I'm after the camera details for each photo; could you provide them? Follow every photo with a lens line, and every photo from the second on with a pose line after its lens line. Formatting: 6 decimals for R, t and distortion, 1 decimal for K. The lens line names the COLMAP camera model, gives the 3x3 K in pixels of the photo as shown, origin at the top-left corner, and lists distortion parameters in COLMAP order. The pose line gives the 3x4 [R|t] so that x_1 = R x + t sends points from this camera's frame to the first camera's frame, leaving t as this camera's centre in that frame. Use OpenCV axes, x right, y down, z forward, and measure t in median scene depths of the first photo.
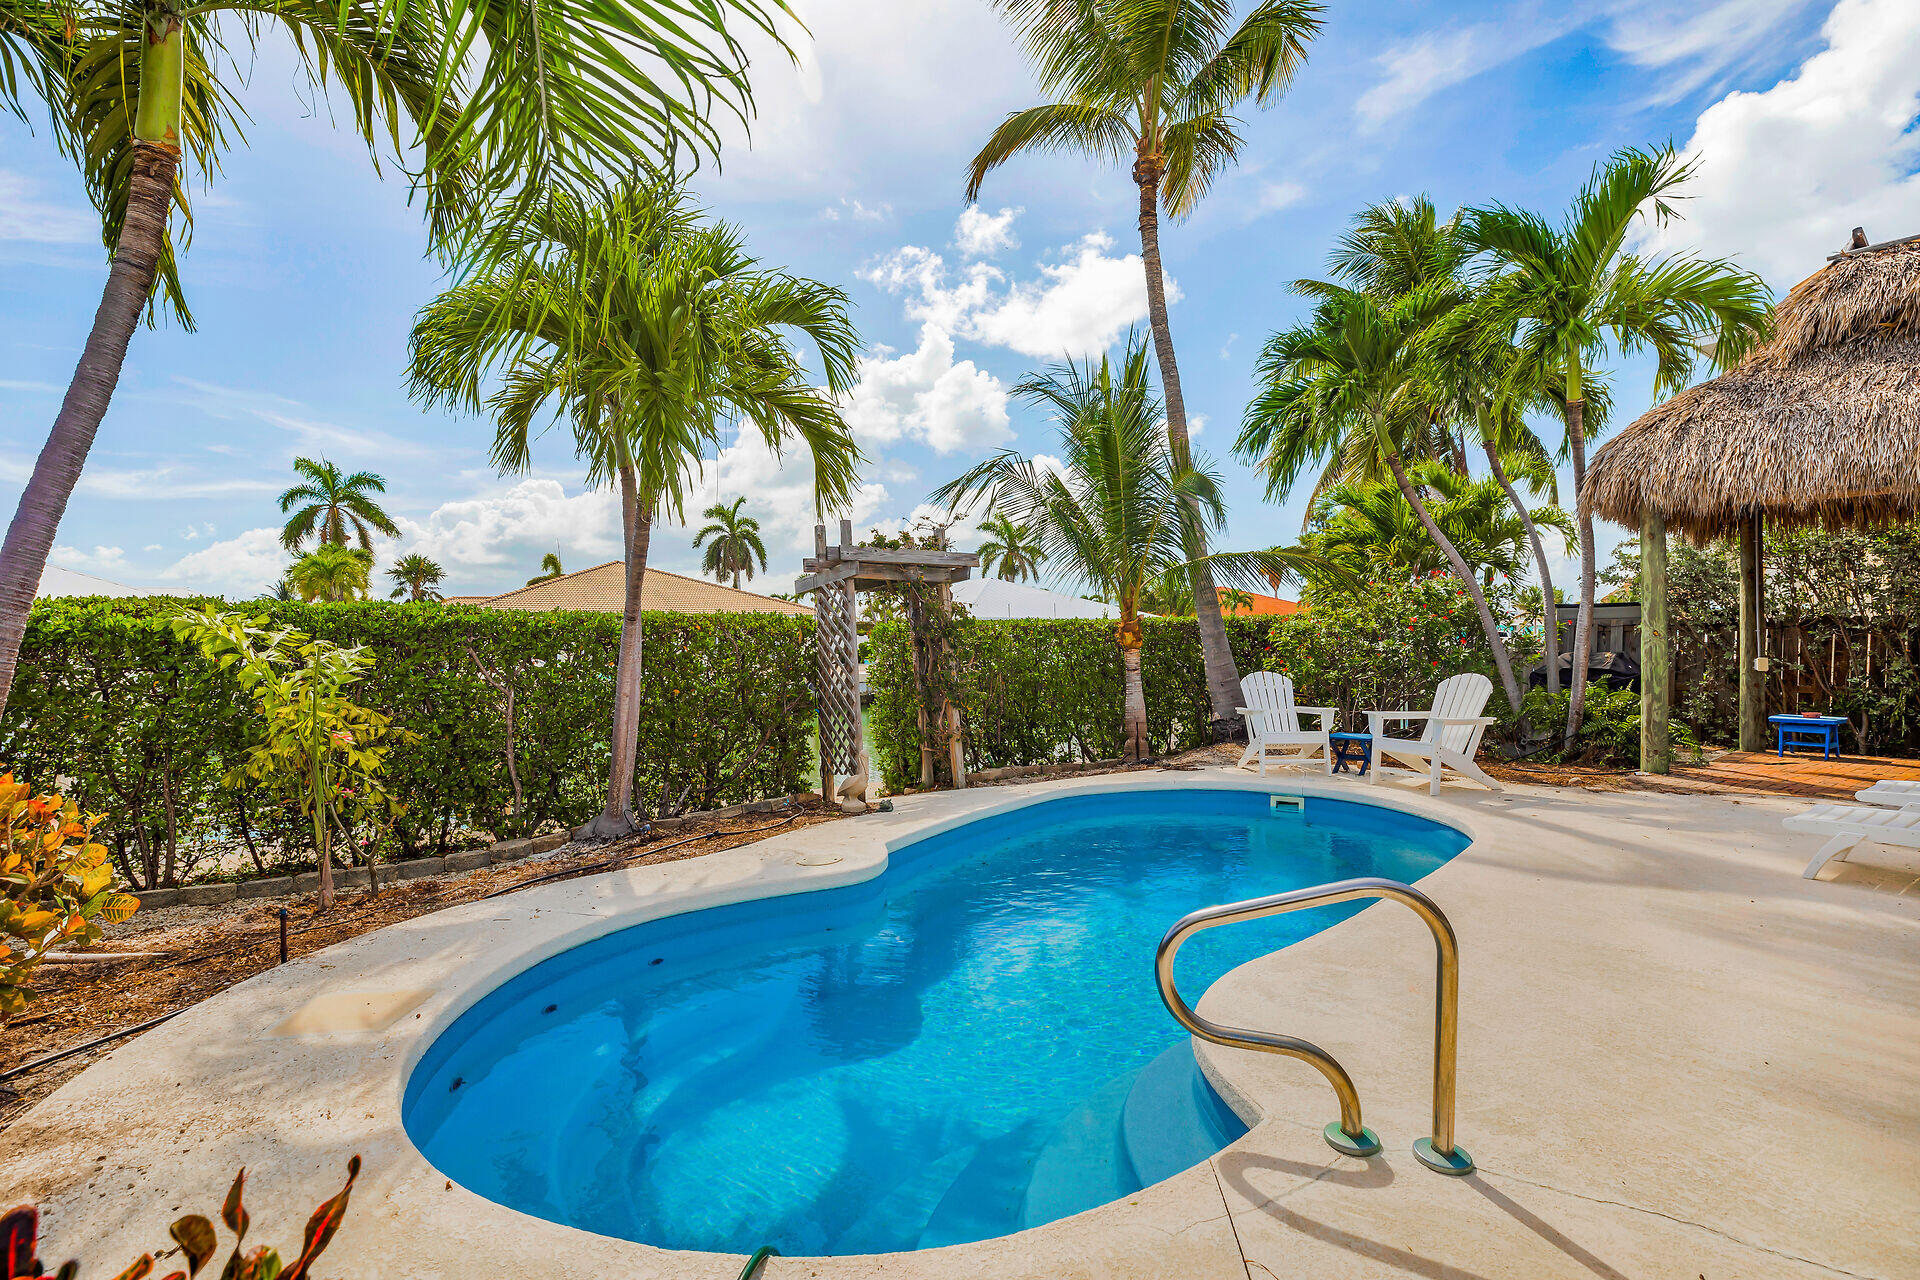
lens RADIAL K [[896.6, 0, 946.0], [0, 896.6, 646.0], [0, 0, 1]] dist [0.001235, 0.001075]
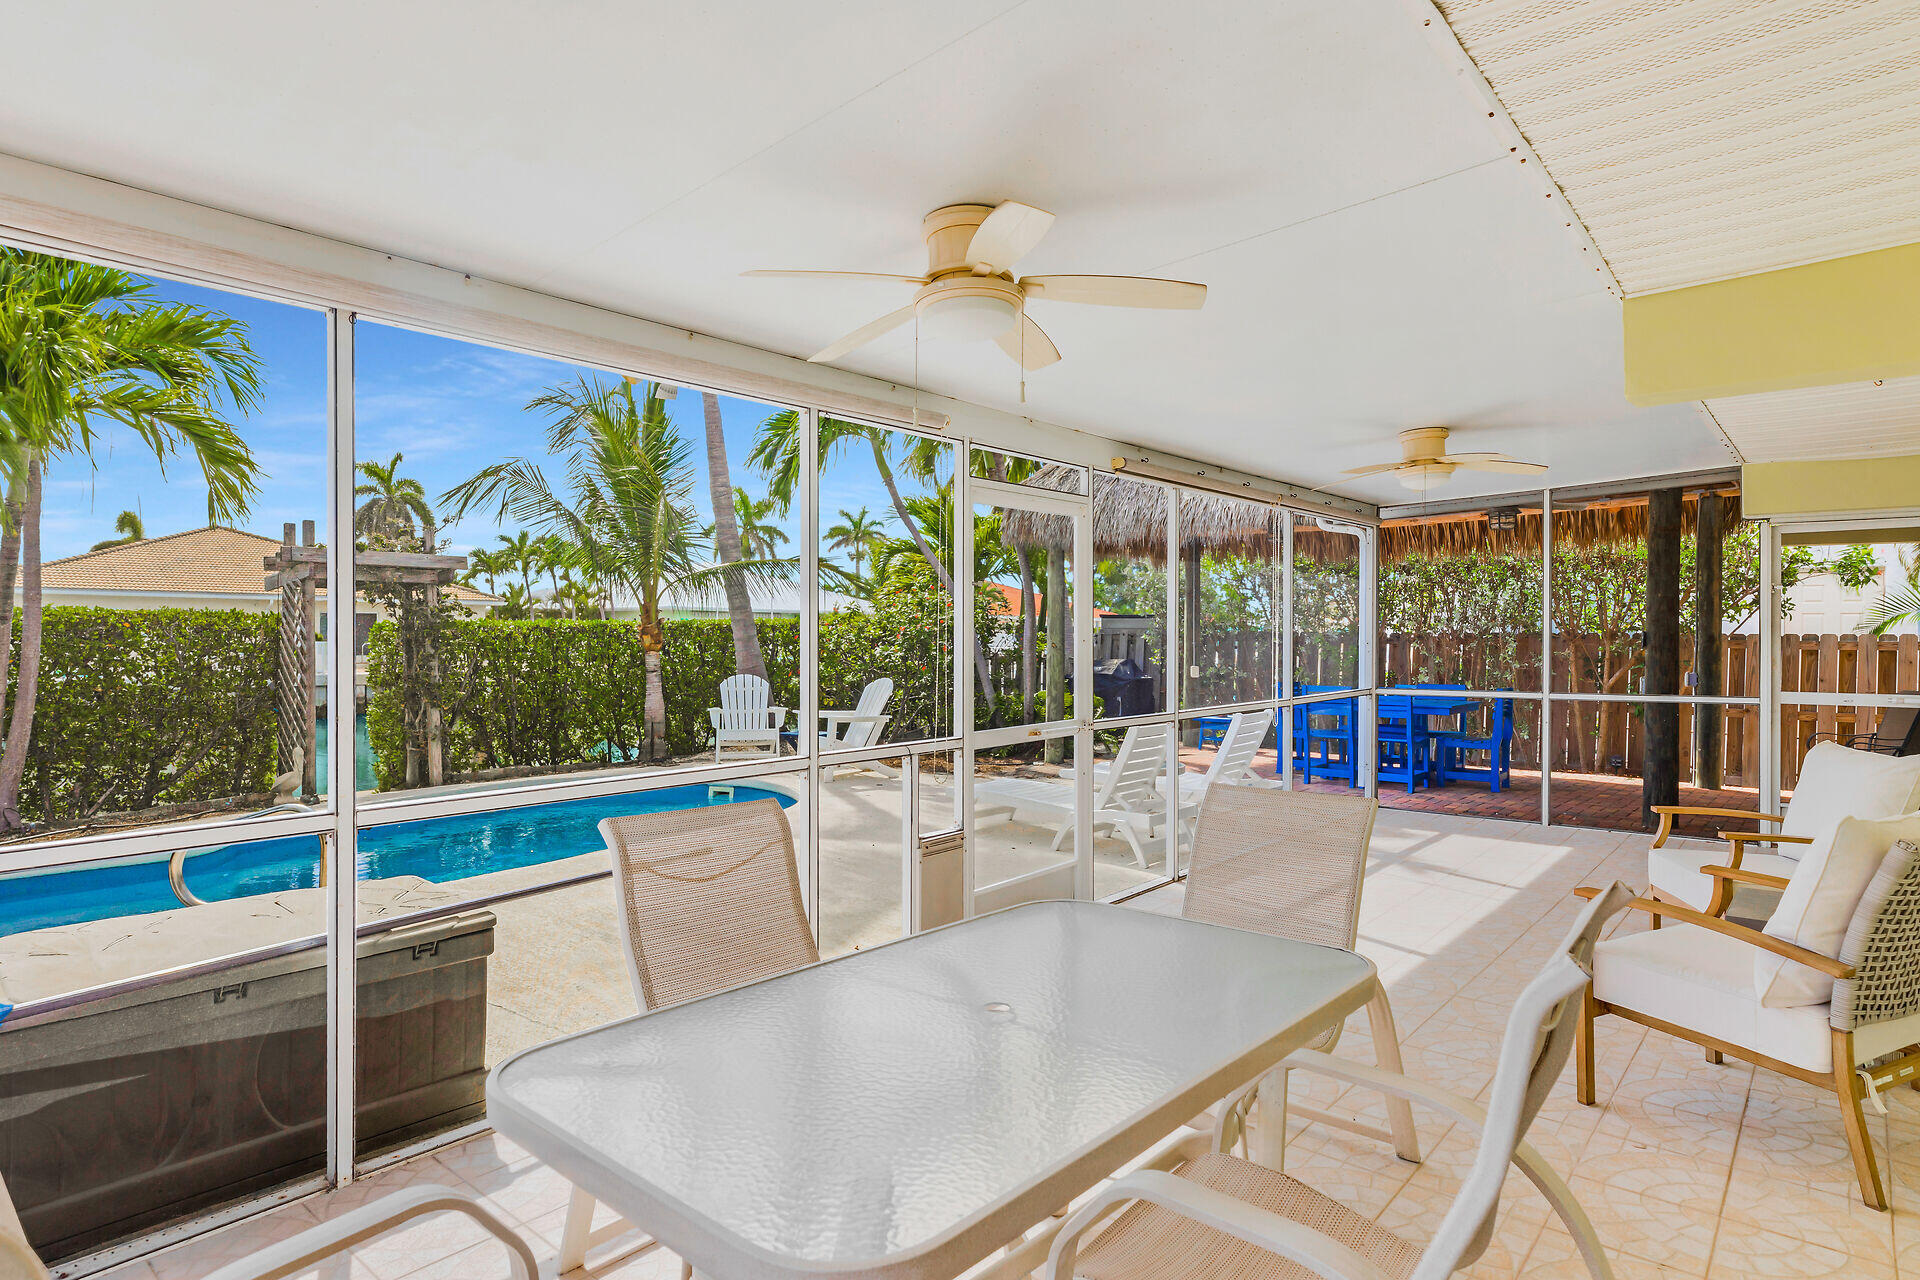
lens RADIAL K [[1041.4, 0, 966.9], [0, 1041.4, 631.3], [0, 0, 1]] dist [0.004711, 0.000874]
pose [[0.972572, 0.019186, 0.231808, 0.346045], [-0.017688, 0.999807, -0.008540, -0.019738], [-0.231927, 0.004205, 0.972724, -0.316878]]
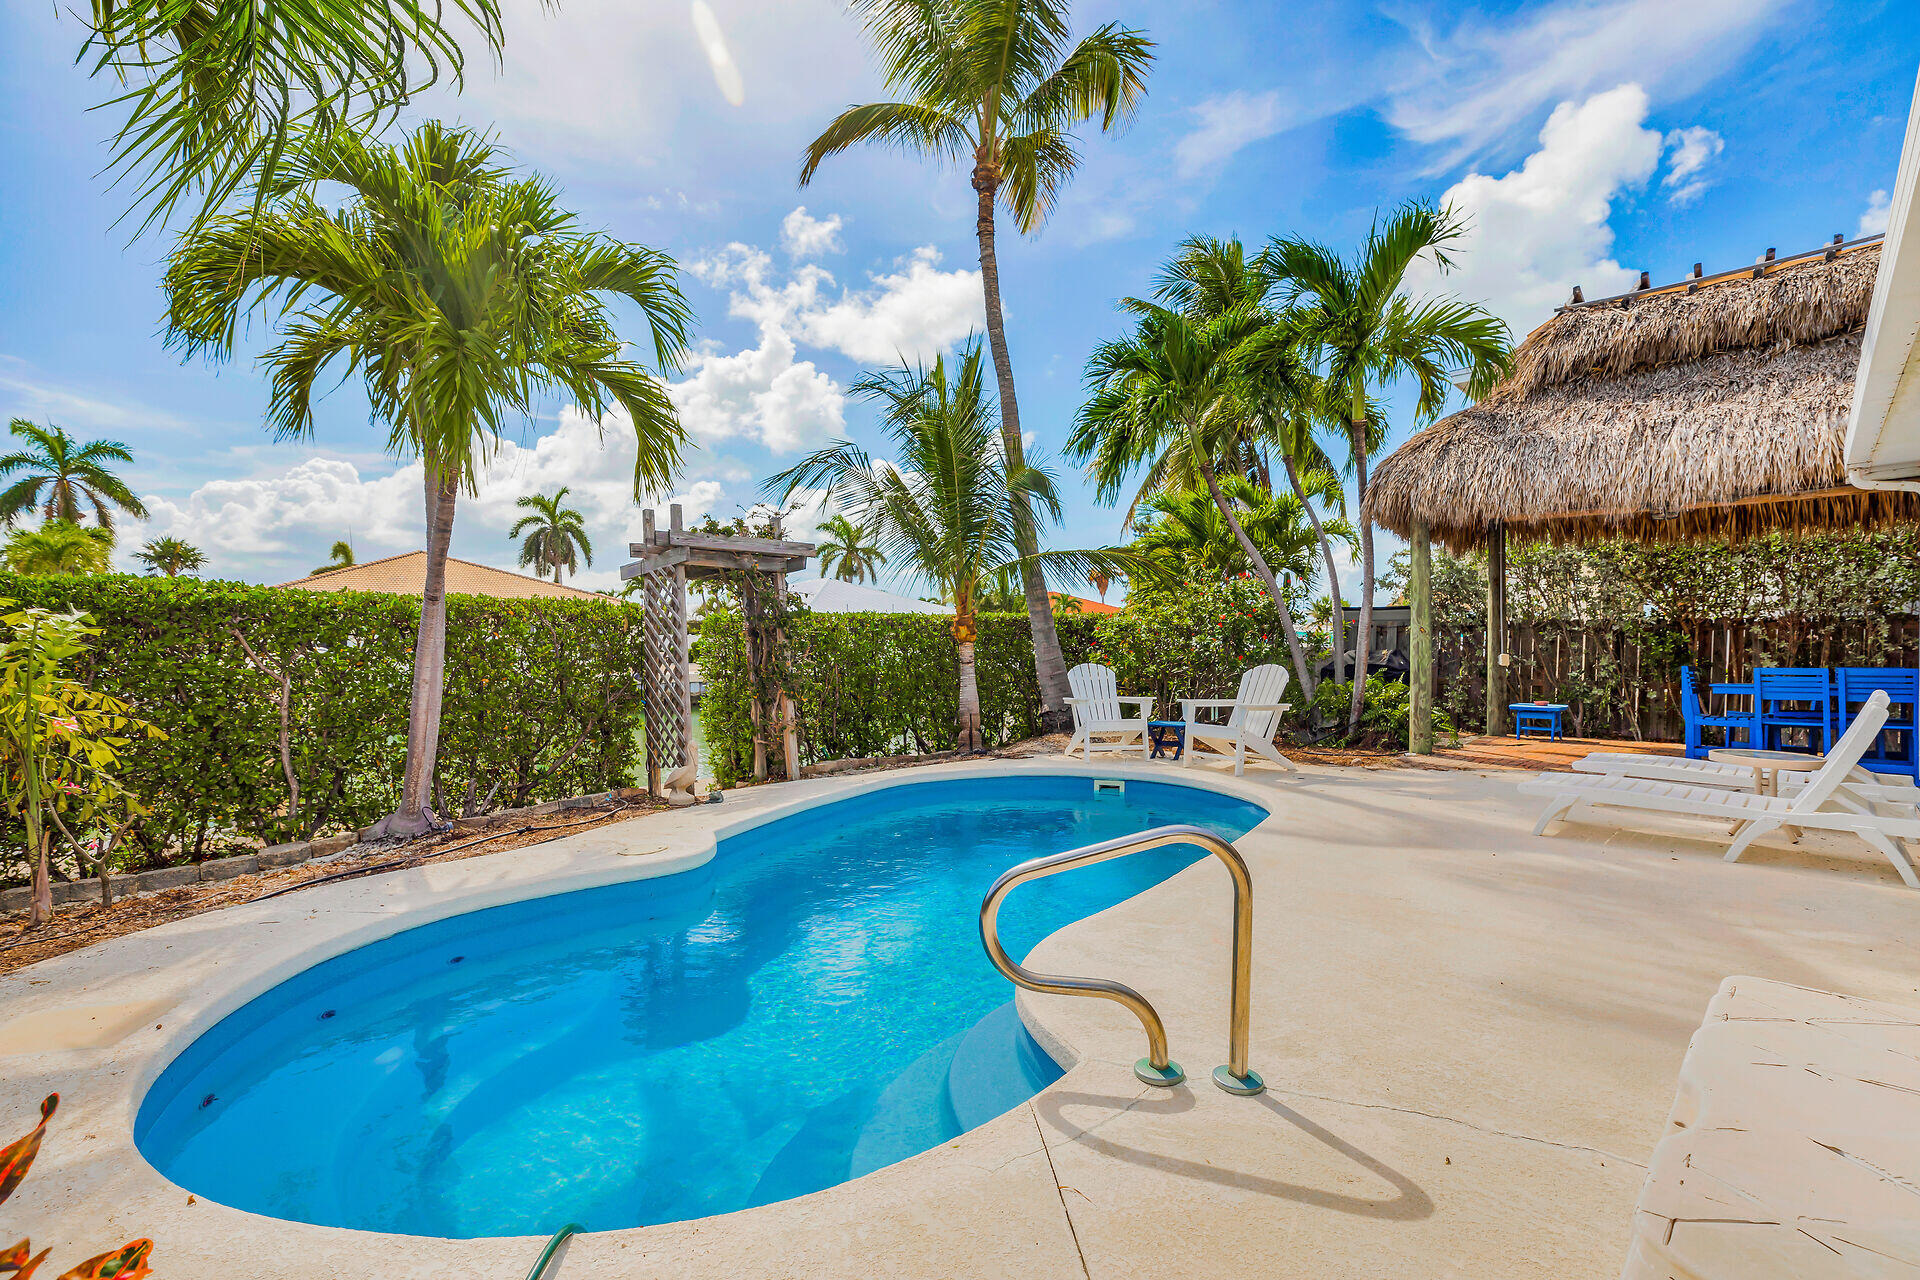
lens RADIAL K [[896.6, 0, 944.8], [0, 896.6, 644.9], [0, 0, 1]] dist [0.001235, 0.001075]
pose [[0.984140, 0.008801, 0.177172, 0.003180], [-0.007801, 0.999949, -0.006340, 0.015305], [-0.177219, 0.004858, 0.984159, -0.000123]]
